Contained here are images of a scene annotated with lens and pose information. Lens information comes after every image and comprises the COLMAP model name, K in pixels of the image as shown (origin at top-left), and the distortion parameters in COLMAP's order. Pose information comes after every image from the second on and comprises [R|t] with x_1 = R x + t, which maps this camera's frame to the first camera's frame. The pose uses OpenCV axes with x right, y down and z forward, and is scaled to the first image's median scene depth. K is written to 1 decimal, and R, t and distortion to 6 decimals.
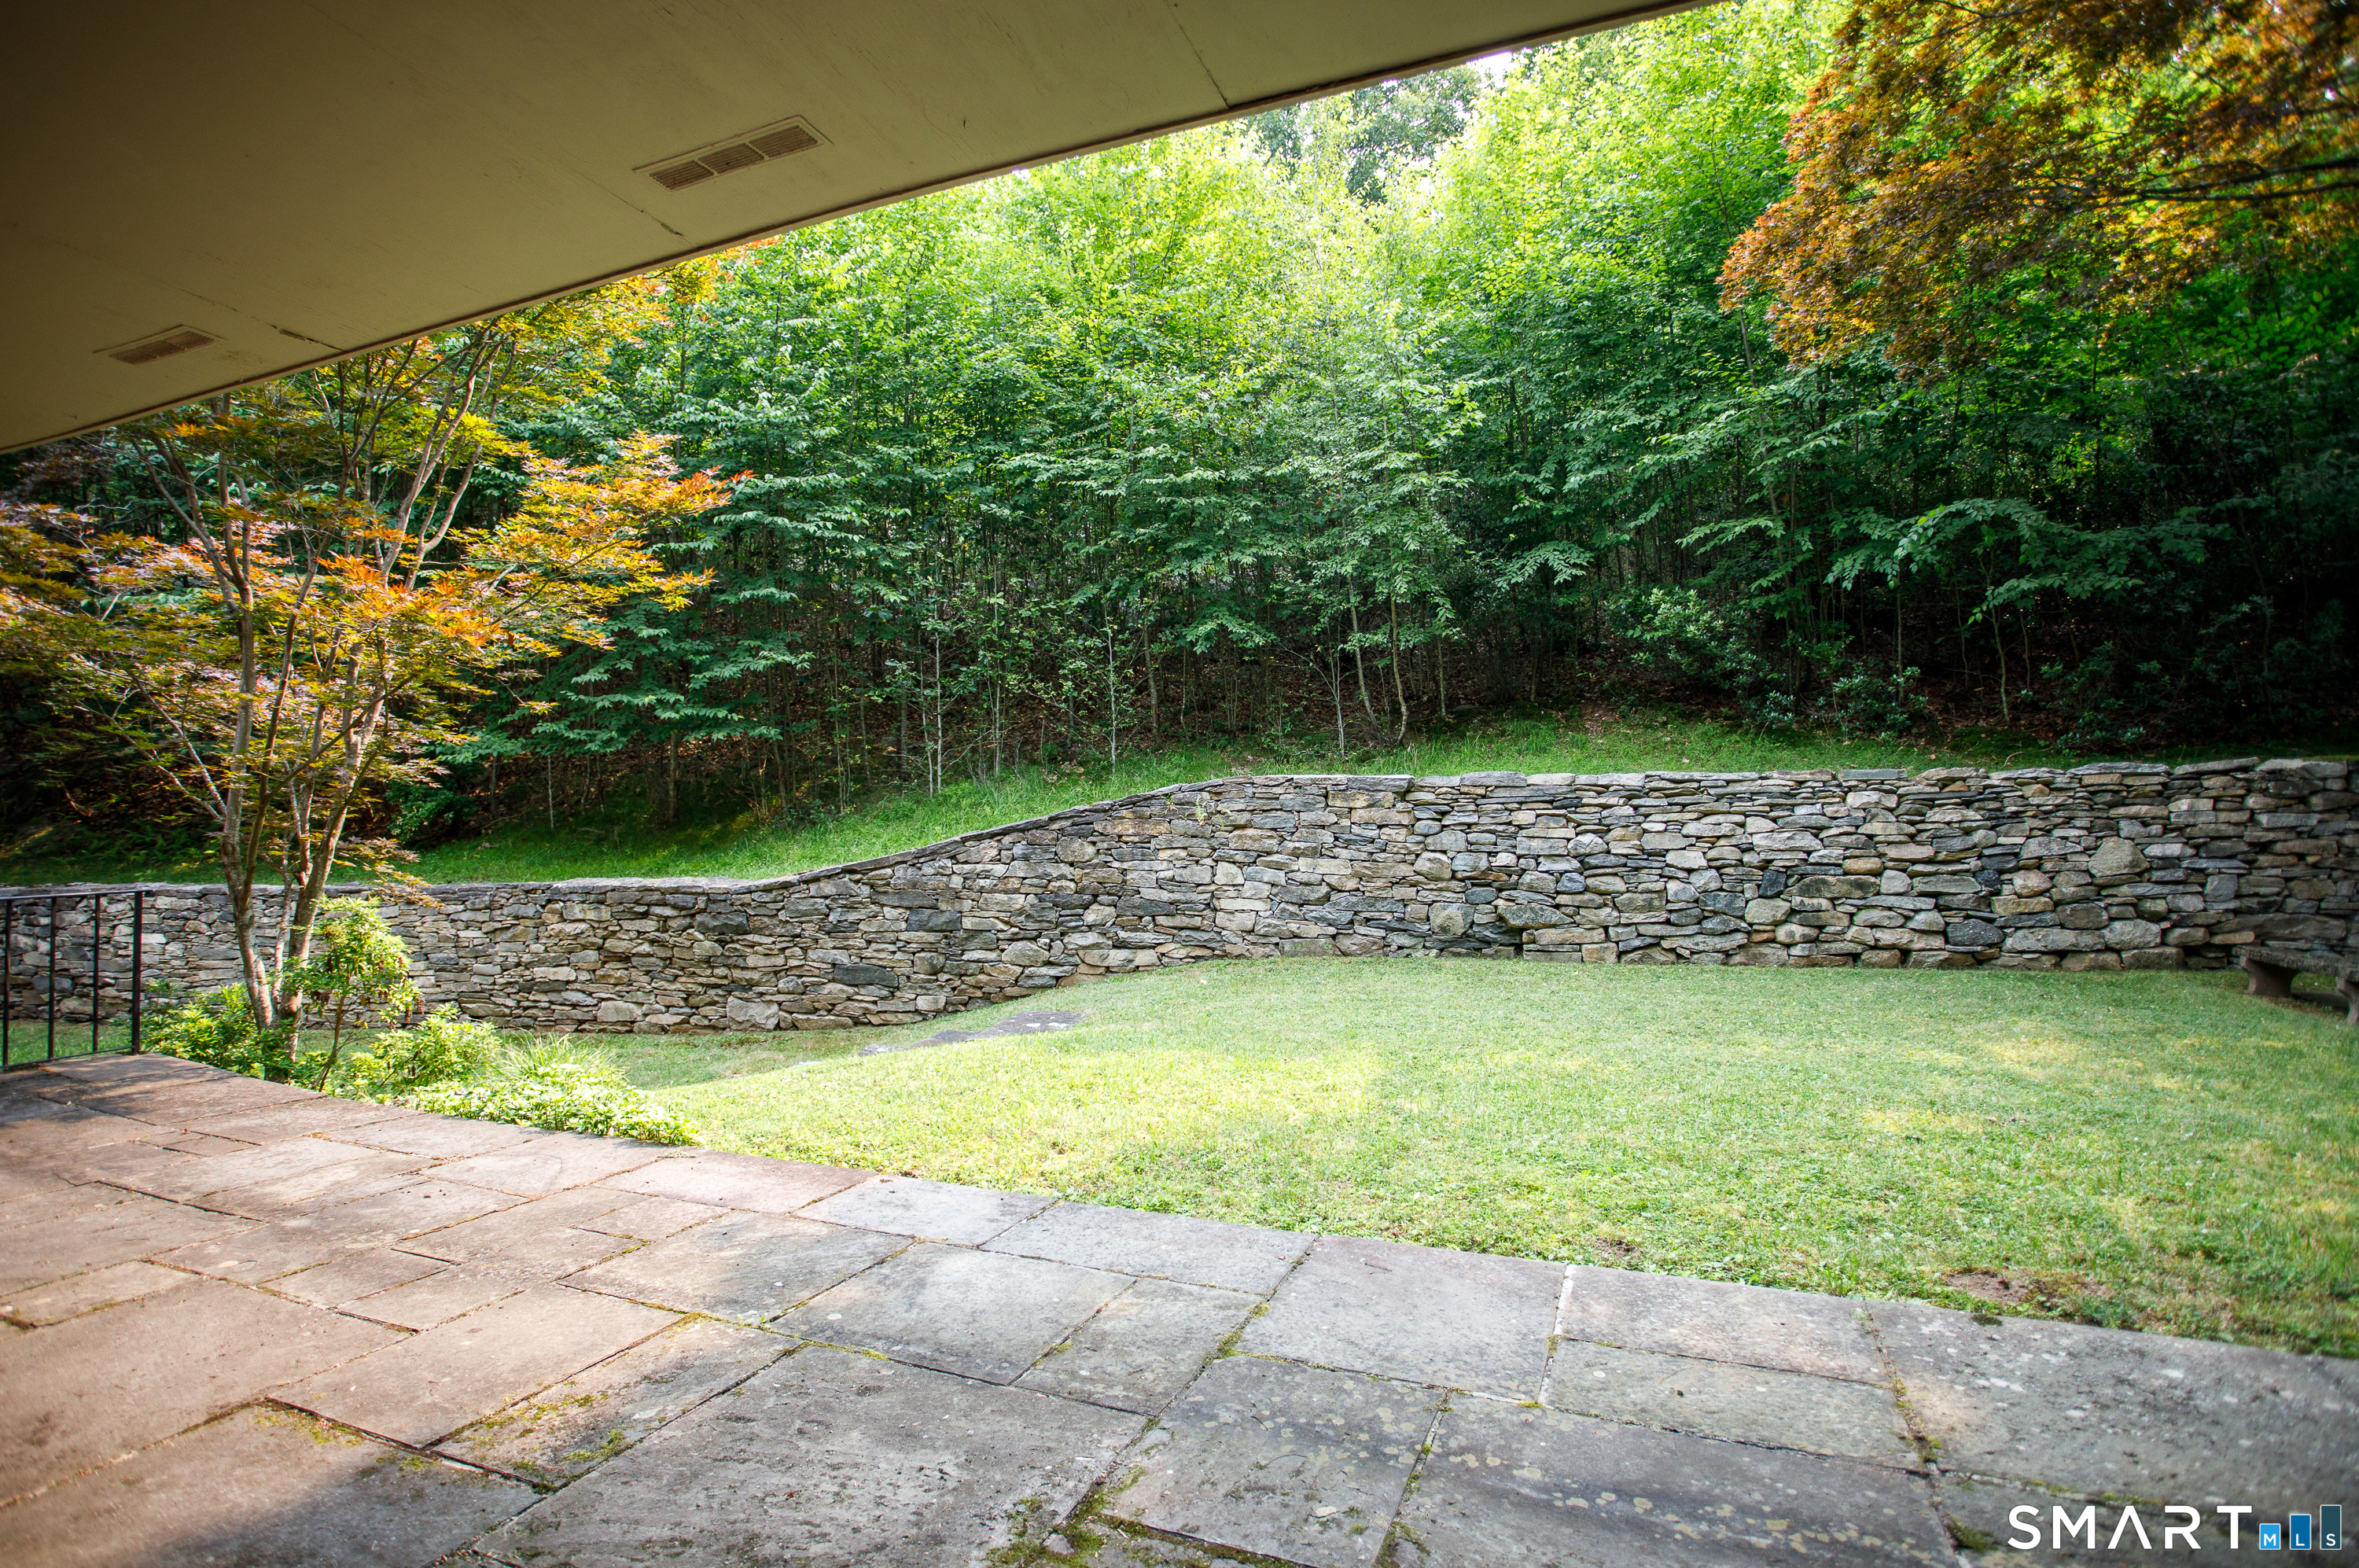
lens RADIAL K [[1157.4, 0, 1175.9], [0, 1157.4, 802.3], [0, 0, 1]] dist [-0.065060, 0.025750]
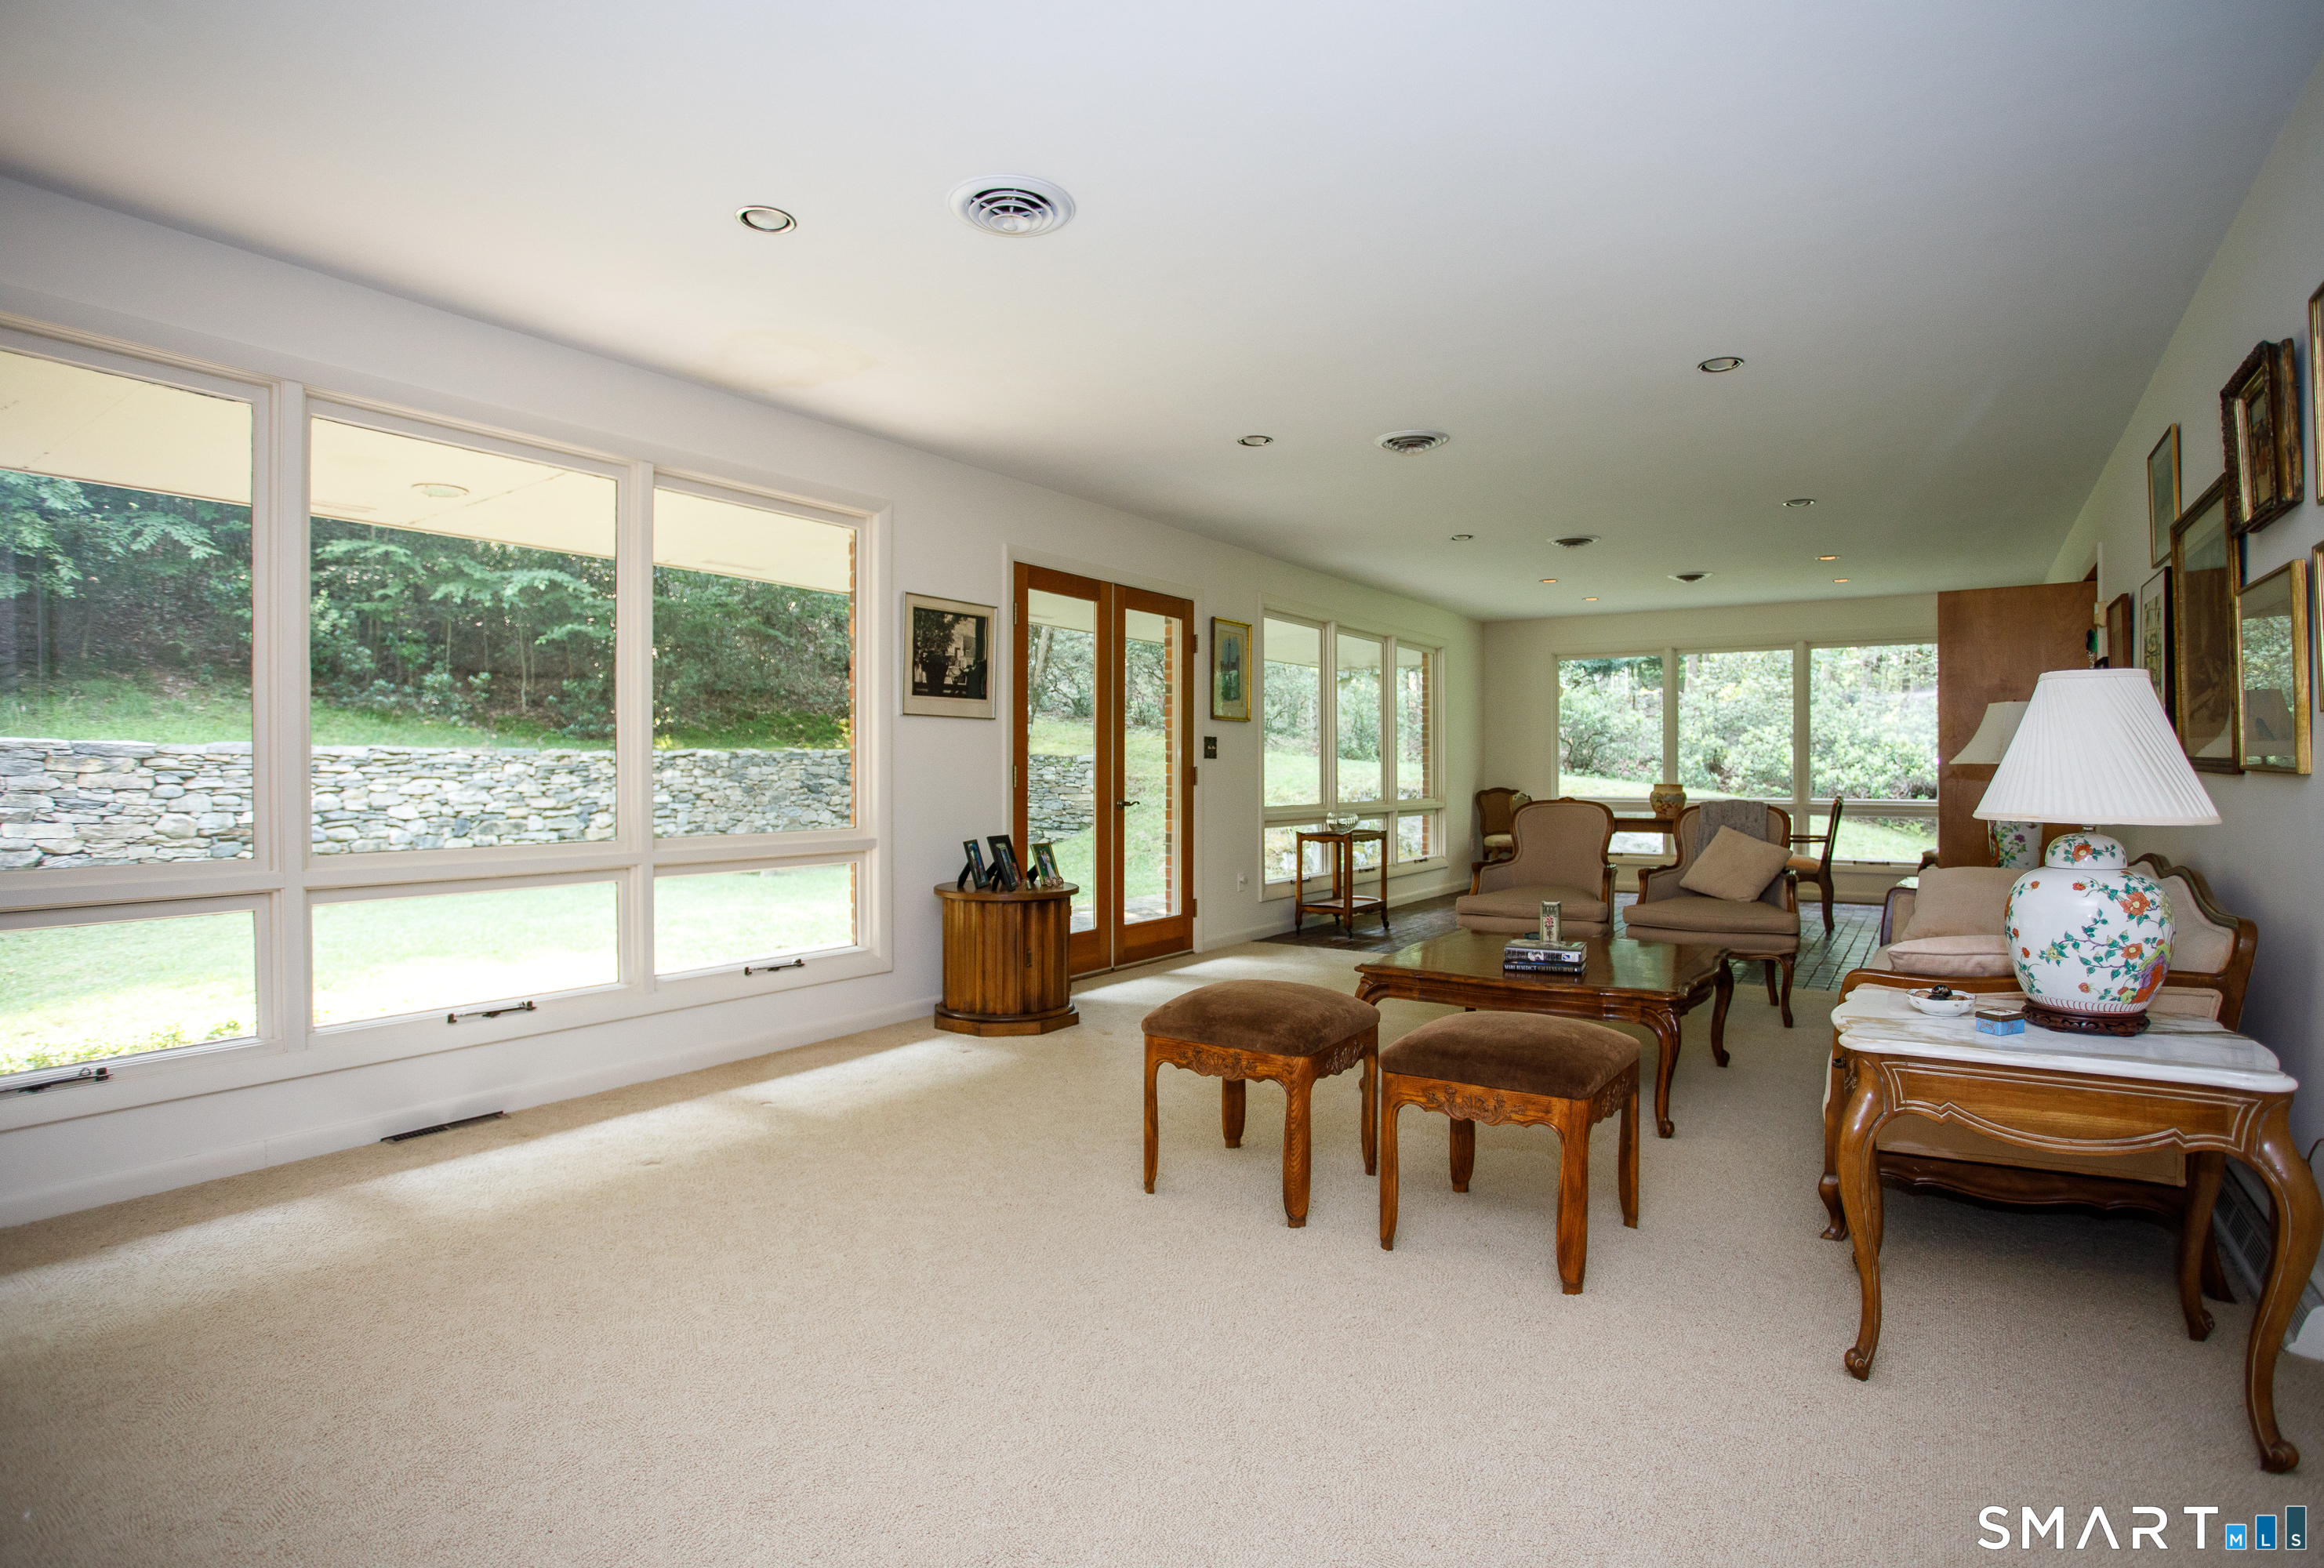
lens RADIAL K [[1160.4, 0, 1198.9], [0, 1160.4, 778.0], [0, 0, 1]] dist [-0.047976, 0.007755]
pose [[0.185701, -0.003053, 0.982602, -0.621741], [-0.020307, 0.999770, 0.006944, -0.017012], [-0.982396, -0.021244, 0.185596, -0.152572]]
